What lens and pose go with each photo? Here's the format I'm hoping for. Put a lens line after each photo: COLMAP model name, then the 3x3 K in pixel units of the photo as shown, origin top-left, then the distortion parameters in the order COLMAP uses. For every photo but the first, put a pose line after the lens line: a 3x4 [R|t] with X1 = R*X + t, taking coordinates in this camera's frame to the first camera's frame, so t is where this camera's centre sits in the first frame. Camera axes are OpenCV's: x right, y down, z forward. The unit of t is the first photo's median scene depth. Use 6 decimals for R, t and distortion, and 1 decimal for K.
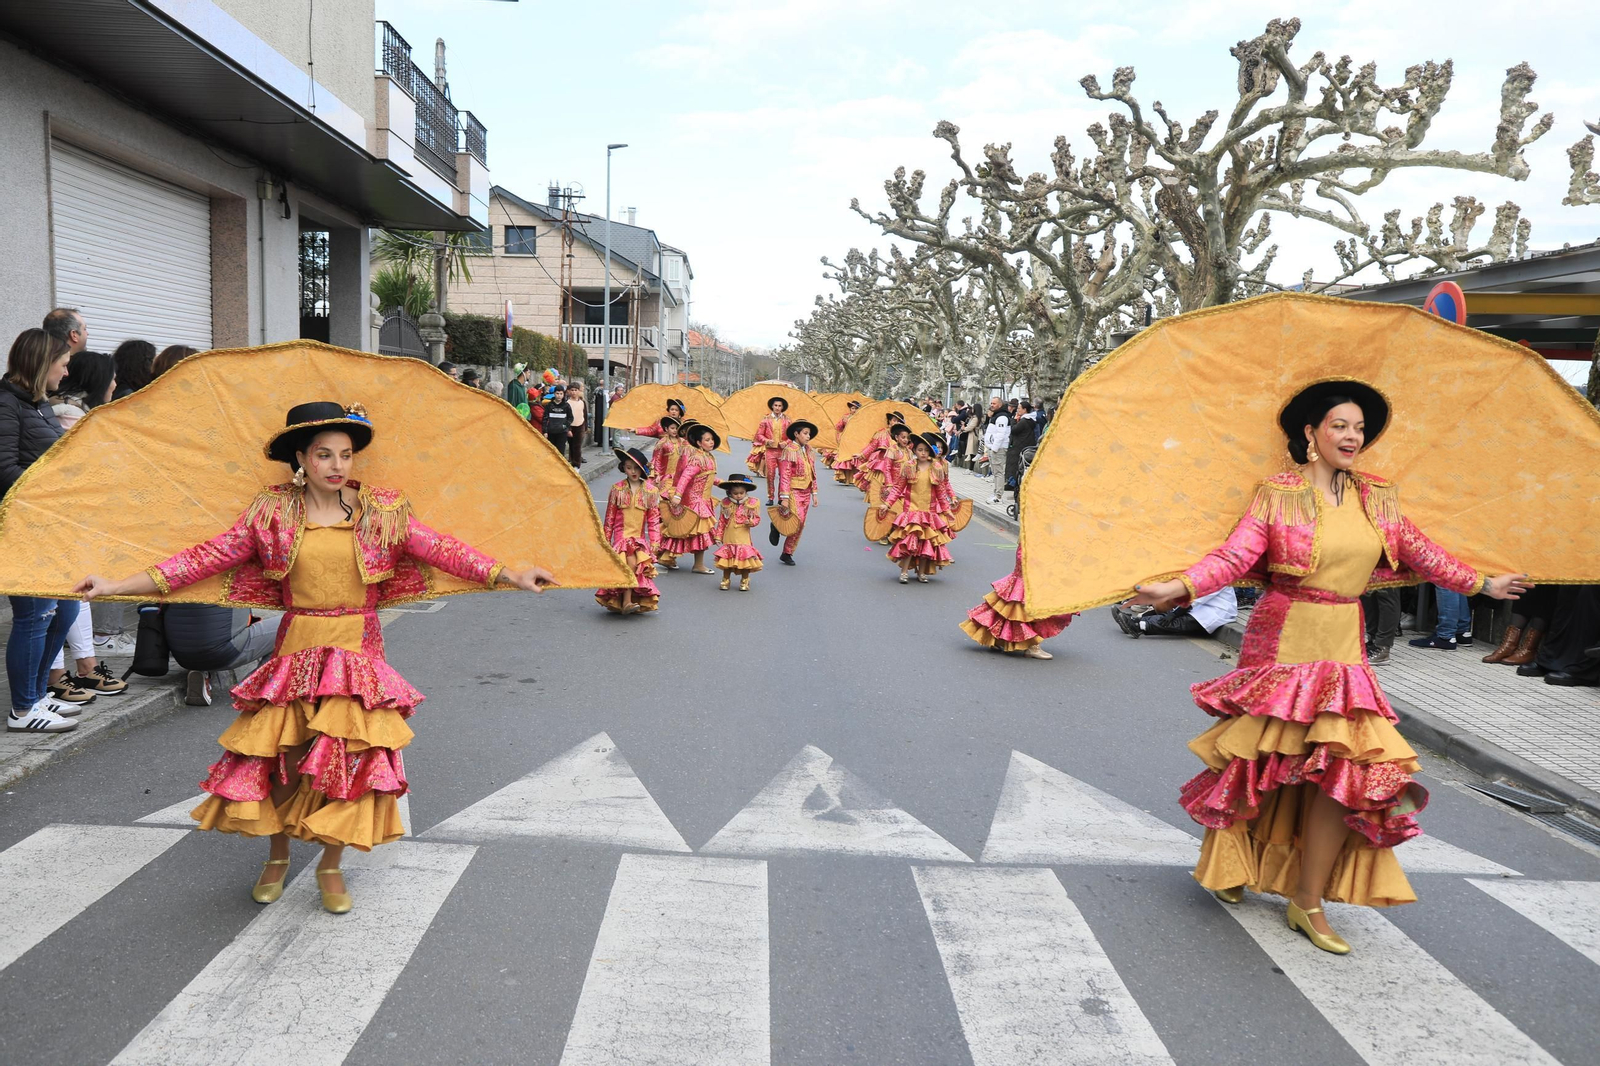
lens RADIAL K [[1333.9, 0, 803.3], [0, 1333.9, 505.3], [0, 0, 1]] dist [-0.118501, -0.000115]
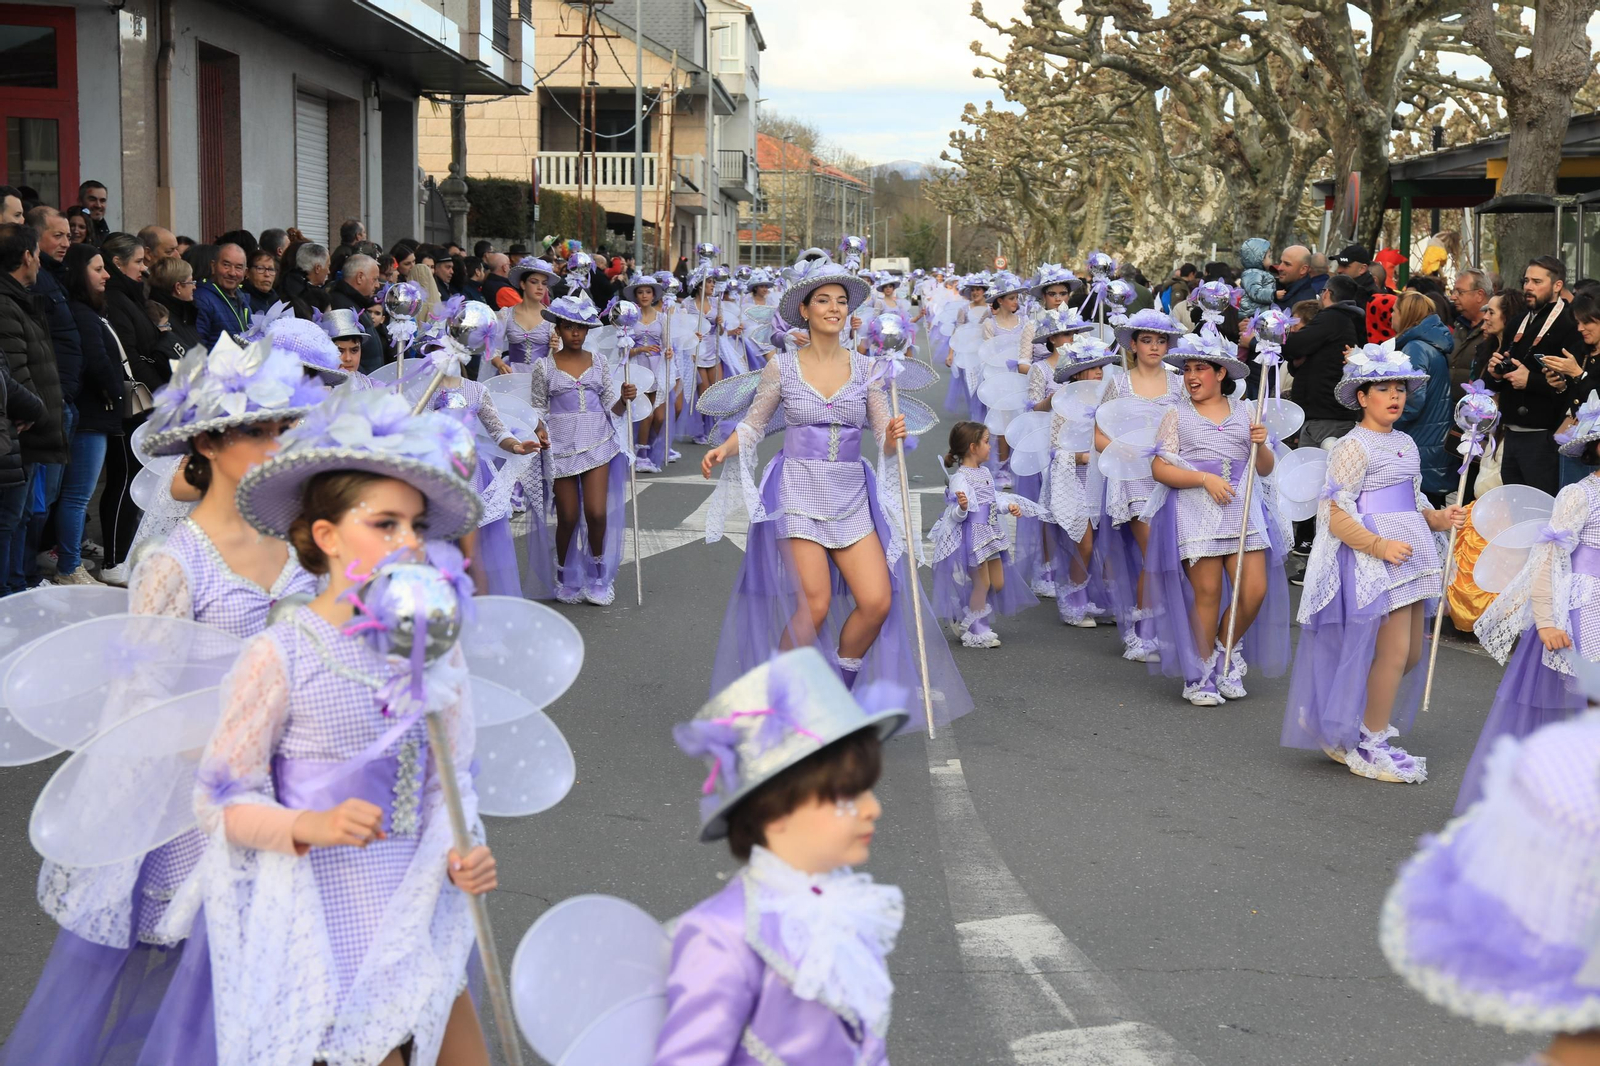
lens RADIAL K [[2927.6, 0, 800.0], [0, 2927.6, 533.0], [0, 0, 1]] dist [-0.031880, -0.120735]
pose [[0.997323, -0.007065, -0.072784, 0.057434], [0.007591, 0.999947, 0.006958, 0.052973], [0.072731, -0.007492, 0.997323, -0.641171]]
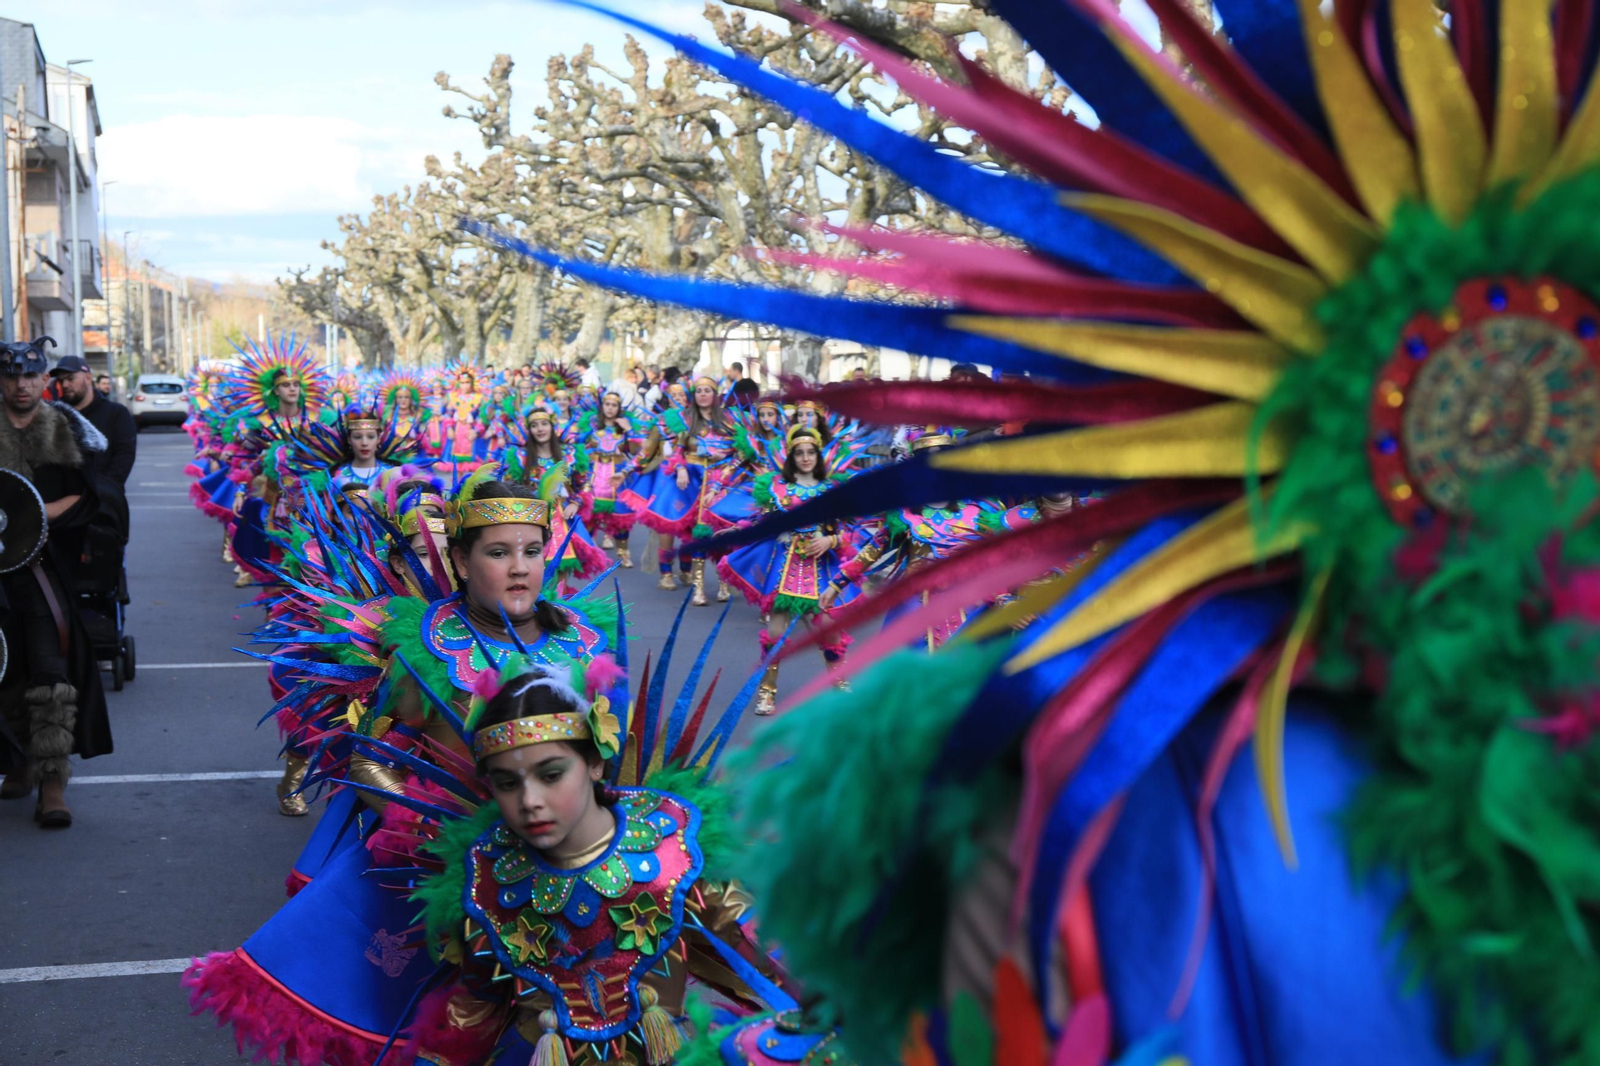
lens RADIAL K [[2522.9, 0, 800.0], [0, 2522.9, 533.0], [0, 0, 1]] dist [-0.021722, 0.947720]
pose [[0.980359, -0.048578, 0.191147, -0.071503], [0.051238, 0.998646, -0.008998, -0.017625], [-0.190452, 0.018616, 0.981520, 0.183949]]
